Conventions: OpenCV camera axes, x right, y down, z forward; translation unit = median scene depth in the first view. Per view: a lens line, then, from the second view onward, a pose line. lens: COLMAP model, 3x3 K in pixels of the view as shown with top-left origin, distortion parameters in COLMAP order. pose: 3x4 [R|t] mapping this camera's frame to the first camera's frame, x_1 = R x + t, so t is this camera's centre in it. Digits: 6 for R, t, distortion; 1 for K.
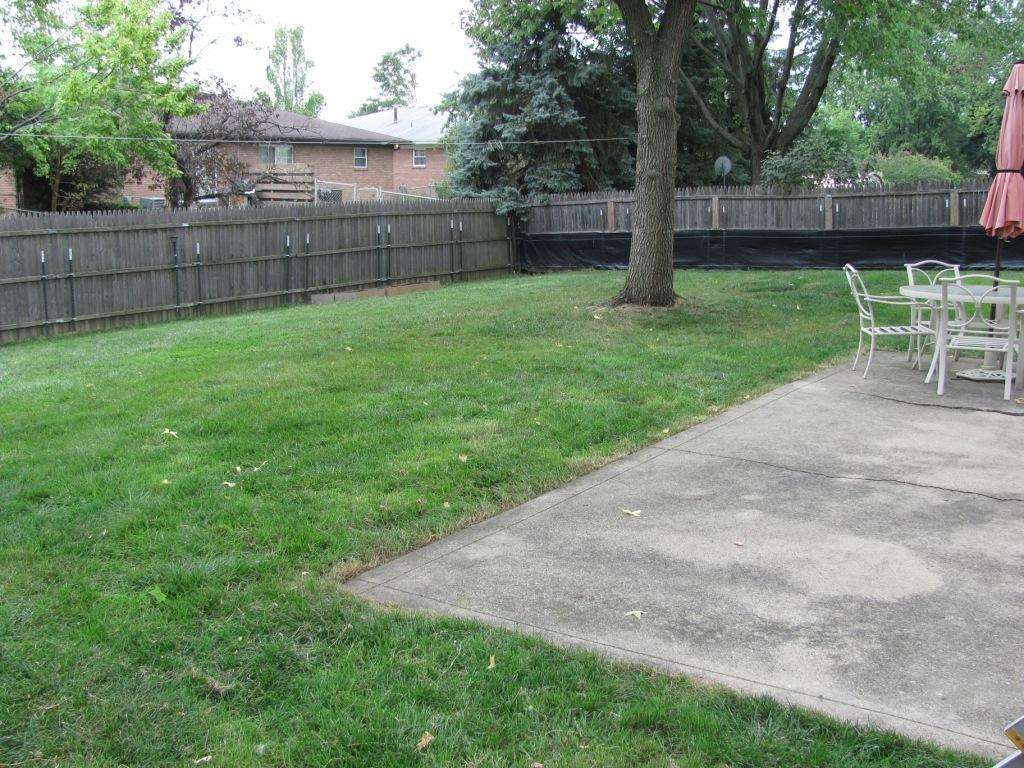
lens RADIAL K [[1087.3, 0, 512.0], [0, 1087.3, 384.0], [0, 0, 1]] dist [-0.237134, 0.326763]
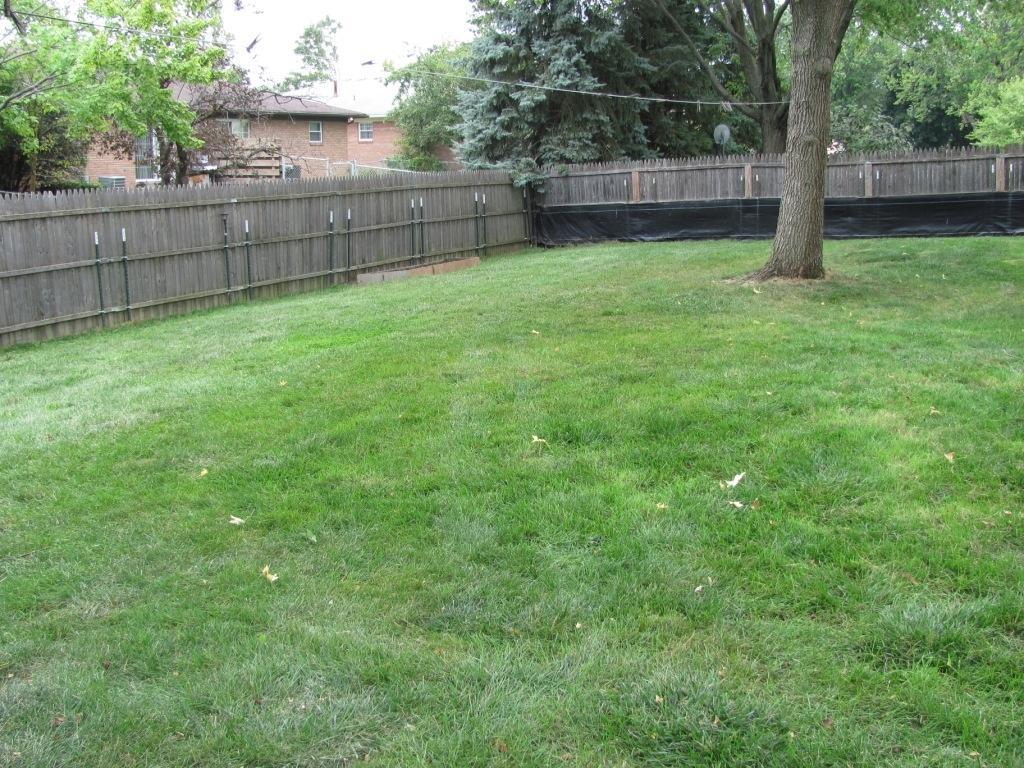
lens RADIAL K [[1087.3, 0, 512.0], [0, 1087.3, 384.0], [0, 0, 1]] dist [-0.237134, 0.326763]
pose [[0.994693, -0.033364, 0.097332, -0.140222], [0.031087, 0.999209, 0.024813, -0.006708], [-0.098083, -0.021656, 0.994943, 0.054464]]
